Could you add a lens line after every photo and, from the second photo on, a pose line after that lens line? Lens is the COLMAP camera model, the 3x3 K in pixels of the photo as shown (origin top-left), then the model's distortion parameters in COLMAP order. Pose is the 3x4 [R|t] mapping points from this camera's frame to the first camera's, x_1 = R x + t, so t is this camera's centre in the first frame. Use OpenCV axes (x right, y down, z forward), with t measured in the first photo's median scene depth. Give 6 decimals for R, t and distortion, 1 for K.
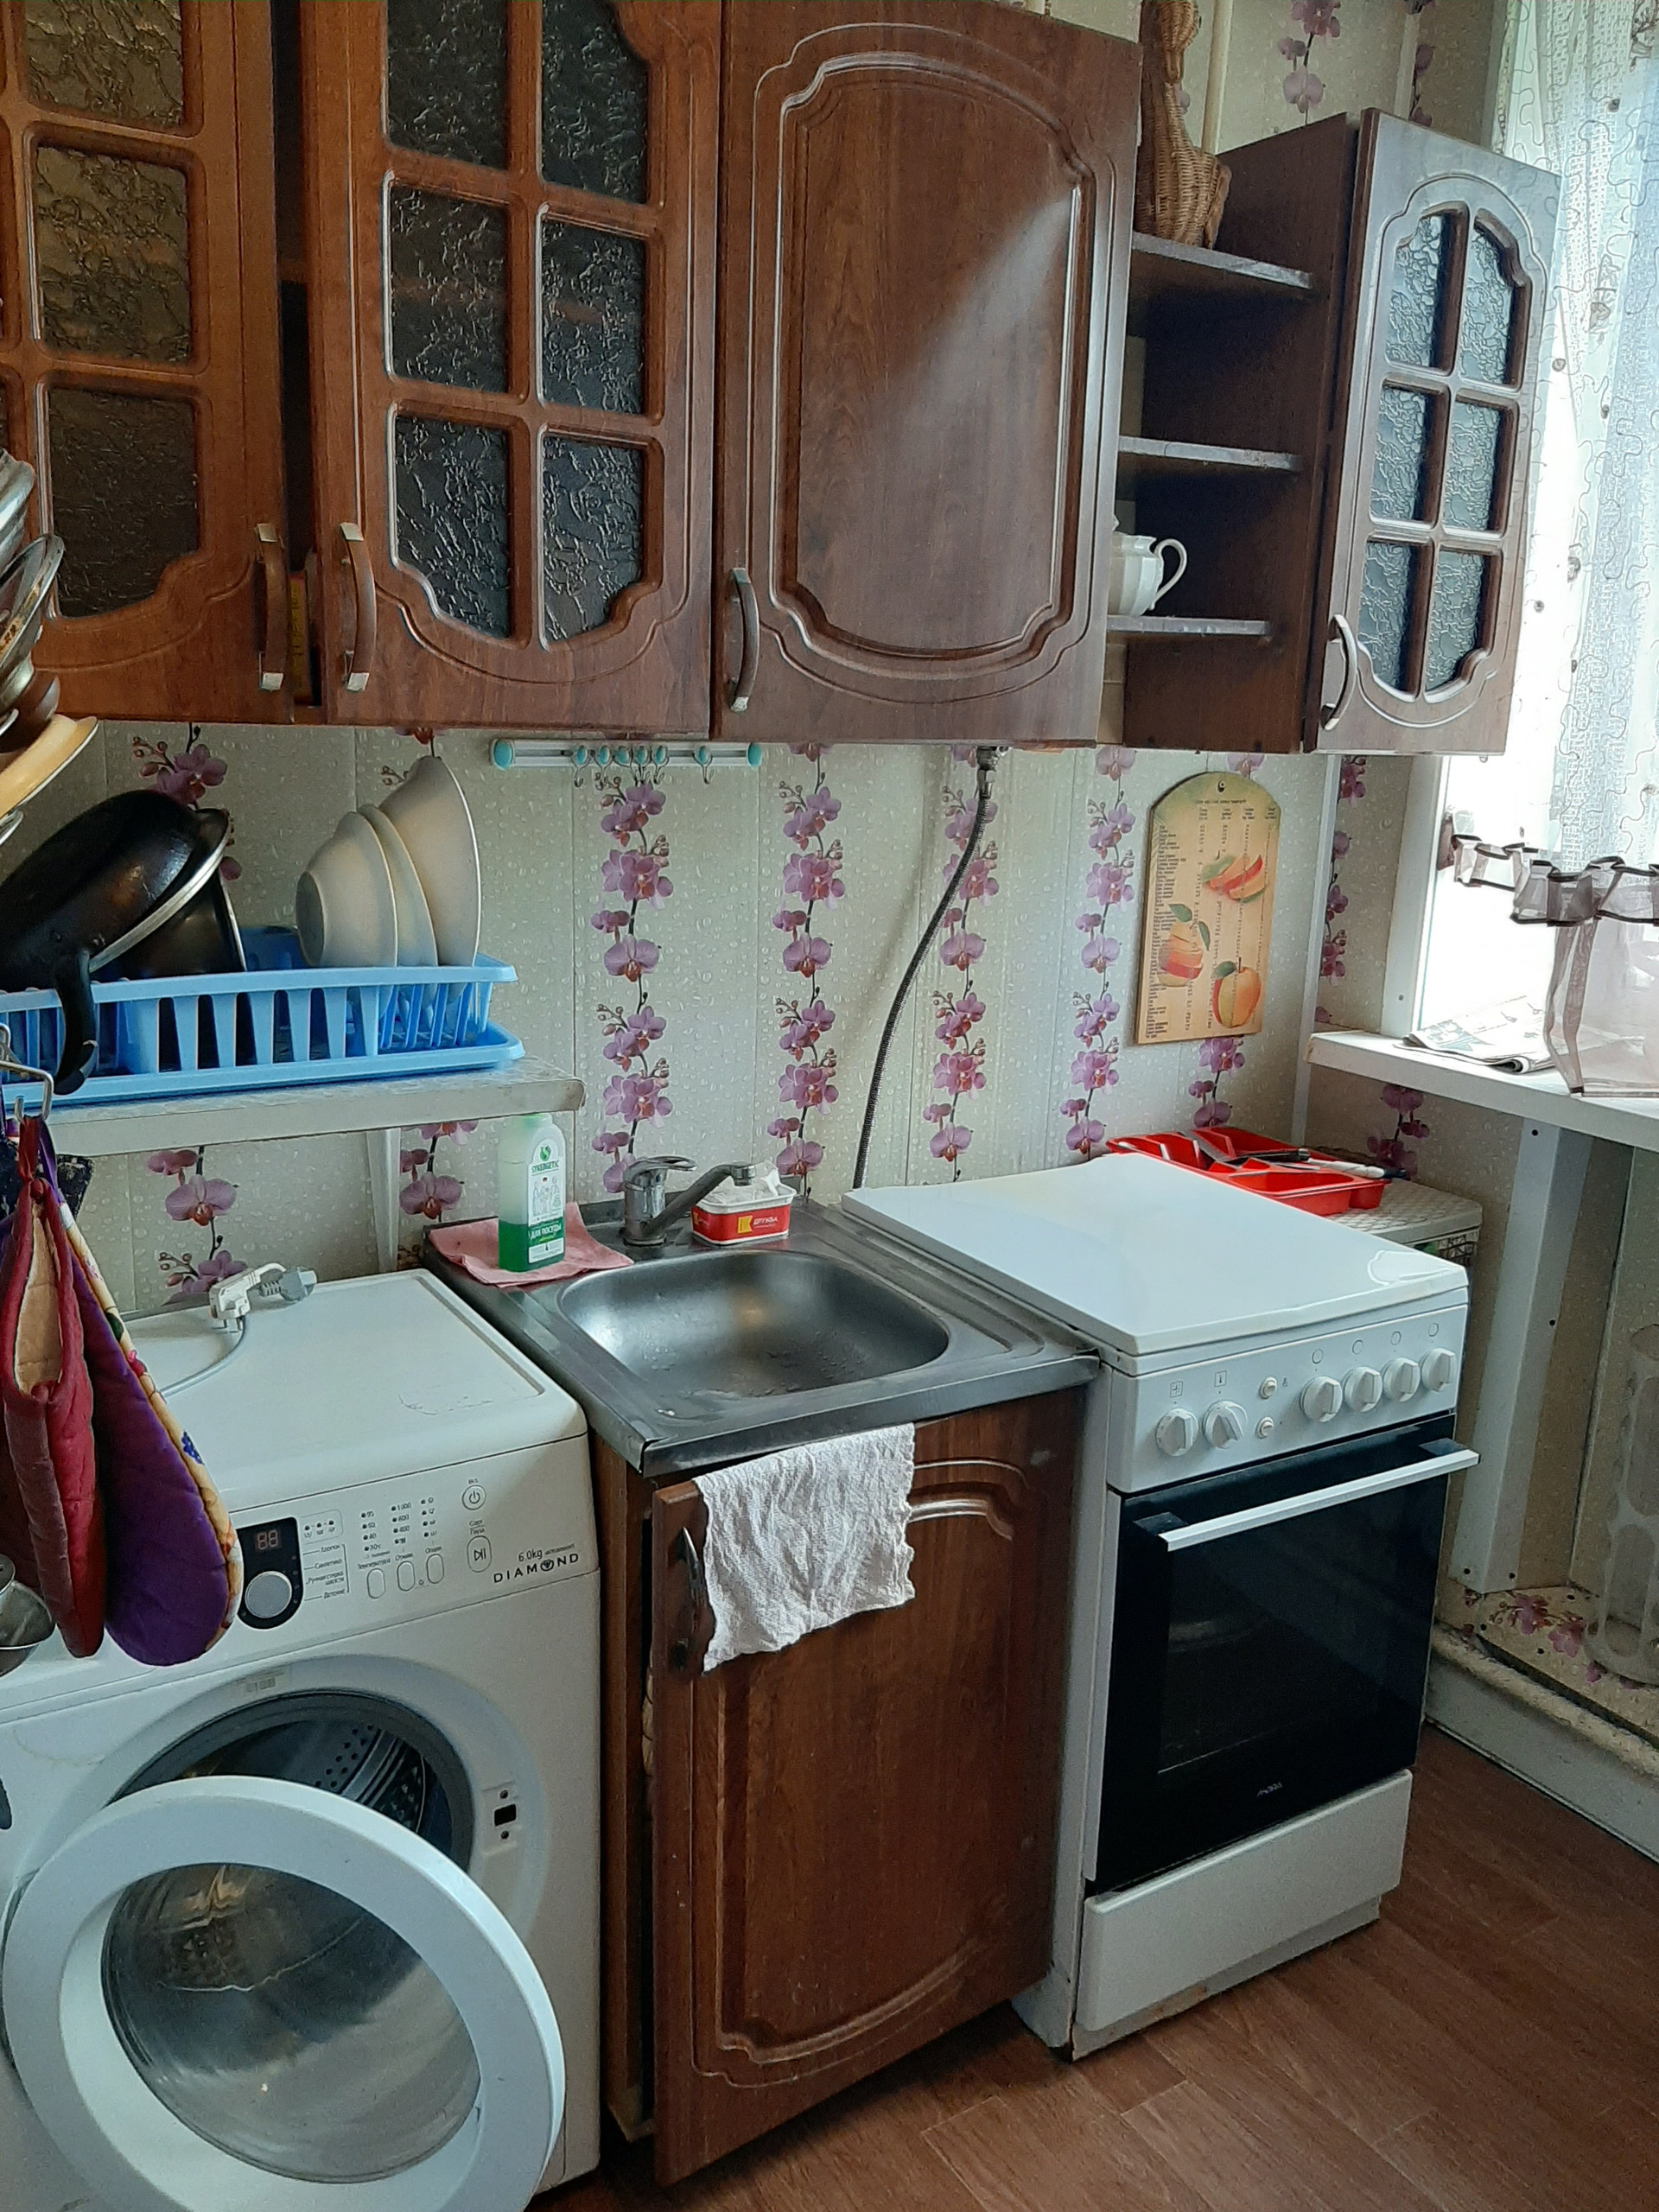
lens RADIAL K [[1722.2, 0, 832.1], [0, 1722.2, 1104.9], [0, 0, 1]] dist [0.024348, -0.021268]
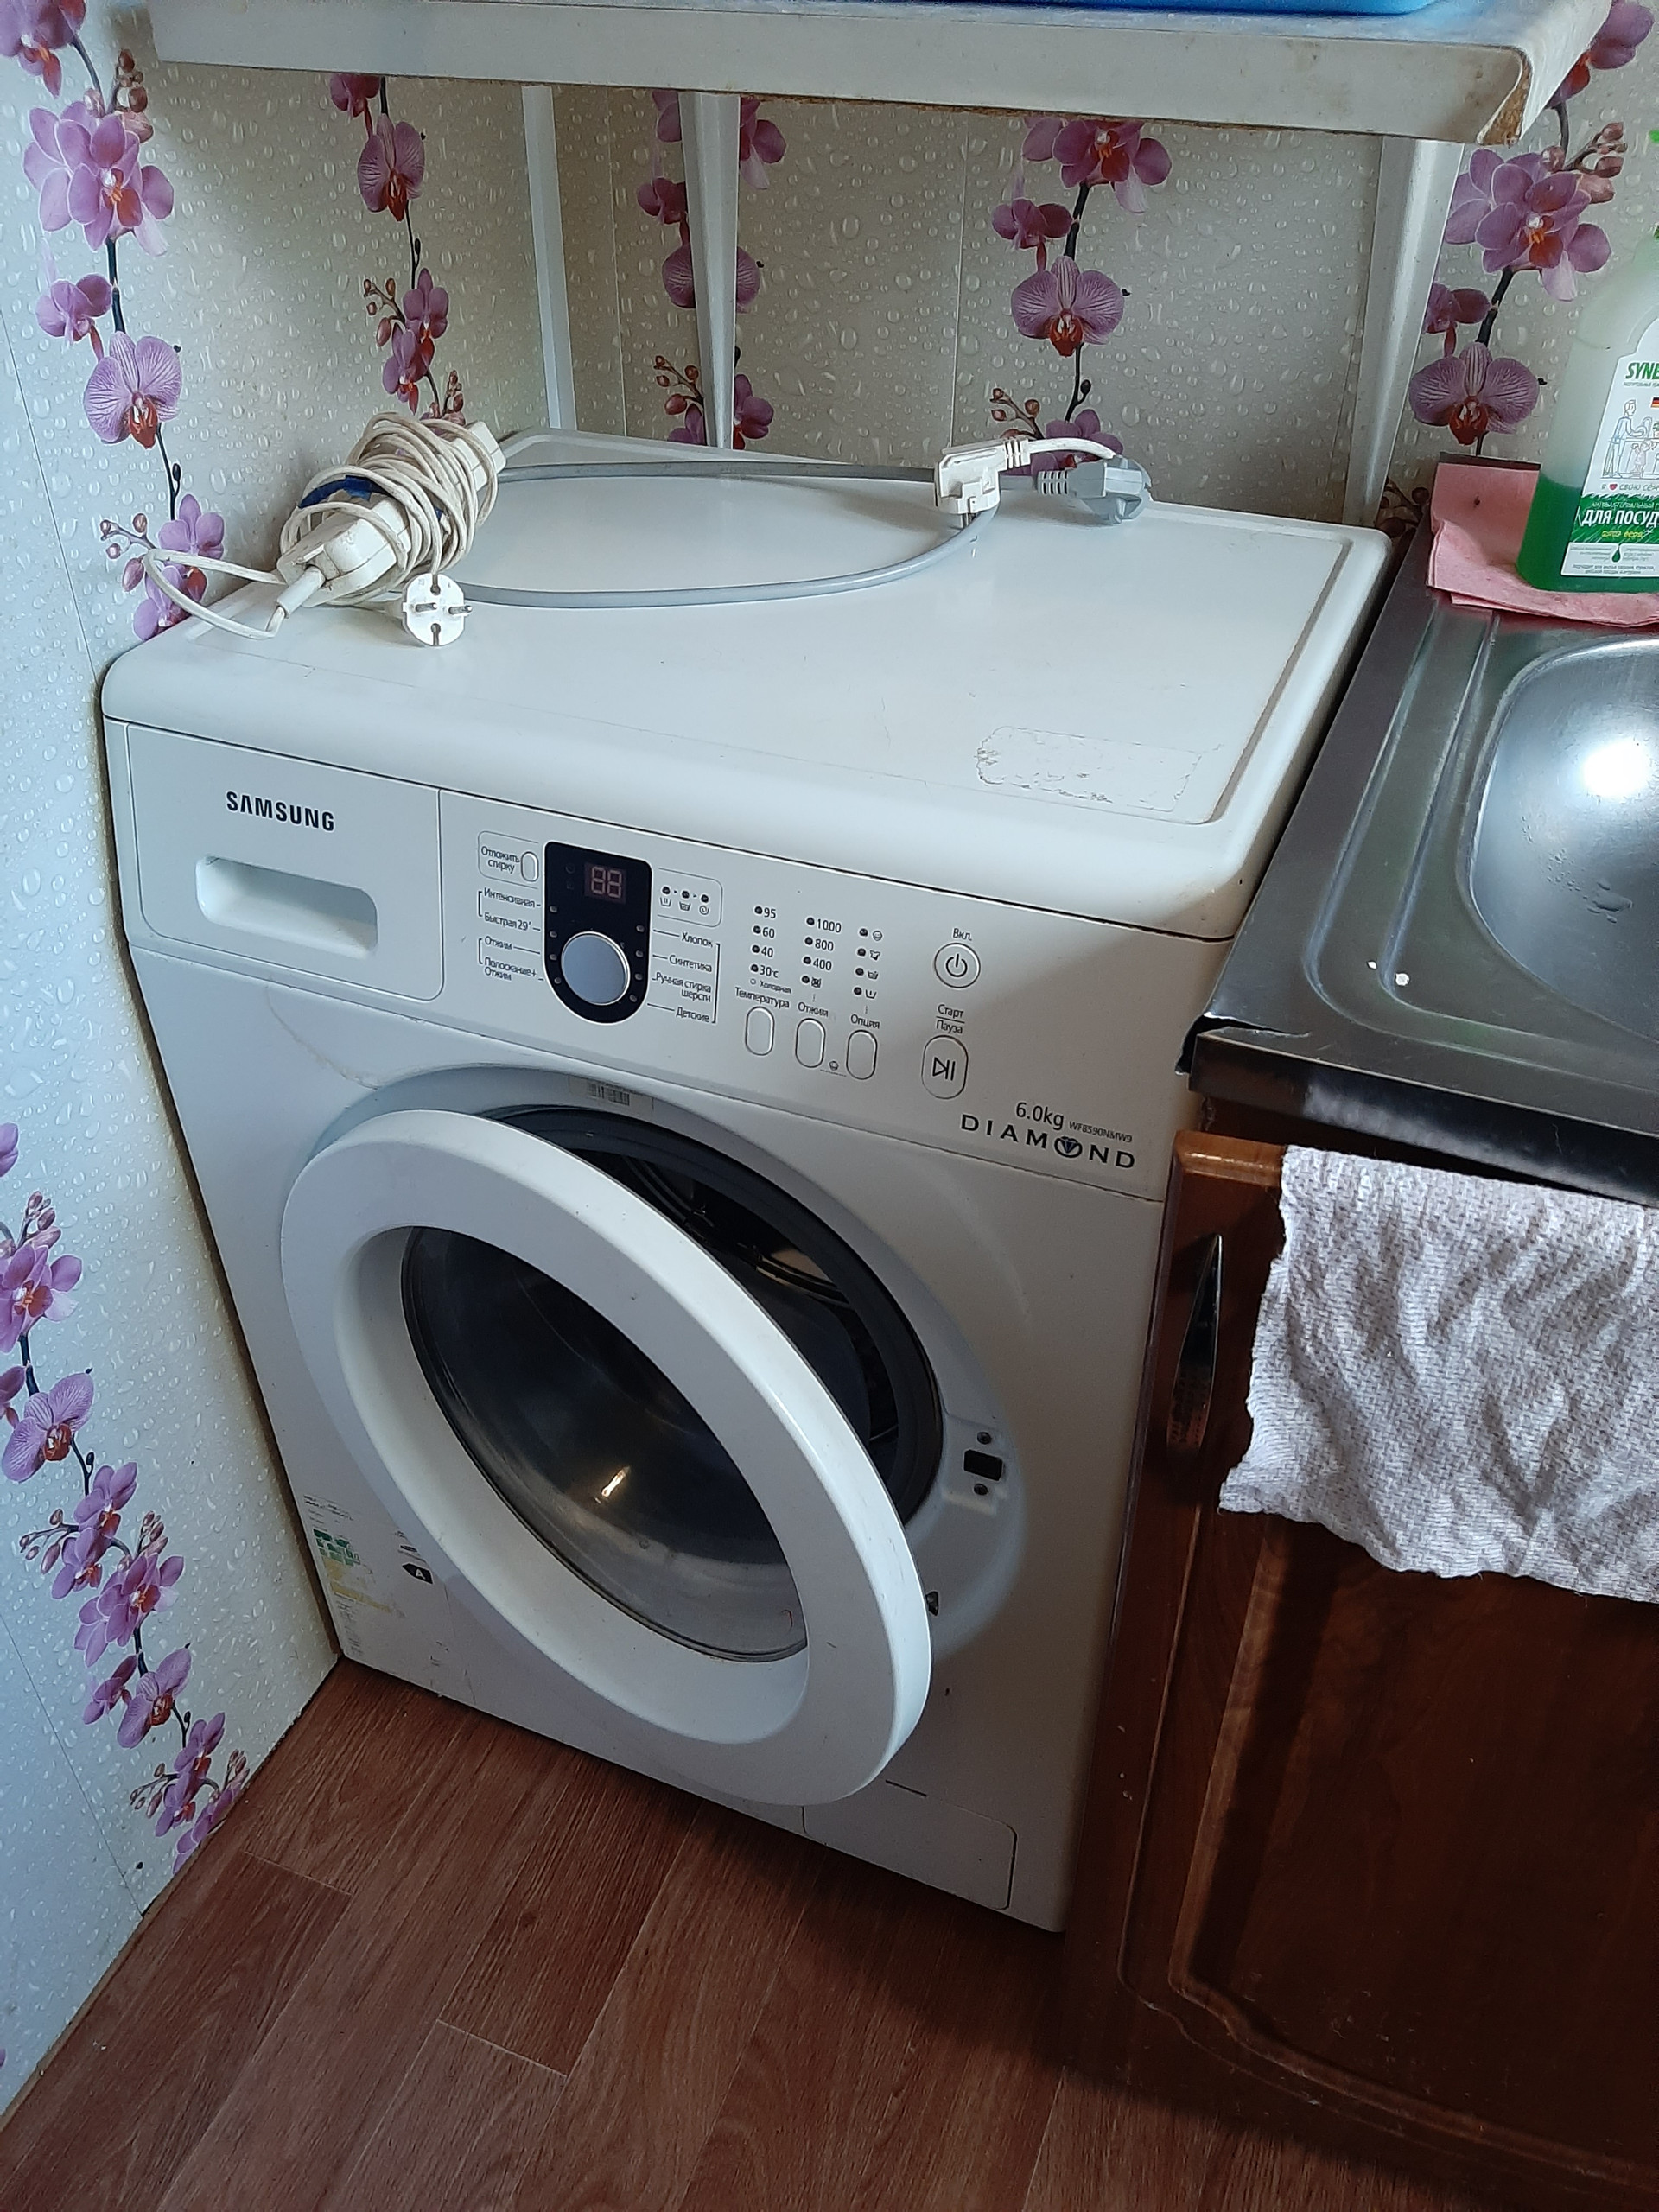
lens RADIAL K [[1722.2, 0, 834.4], [0, 1722.2, 1096.8], [0, 0, 1]] dist [0.024348, -0.021268]
pose [[0.589300, 0.469252, -0.657669, 0.115940], [-0.165887, 0.866967, 0.469947, 0.029183], [0.790701, -0.167841, 0.588746, 0.644614]]
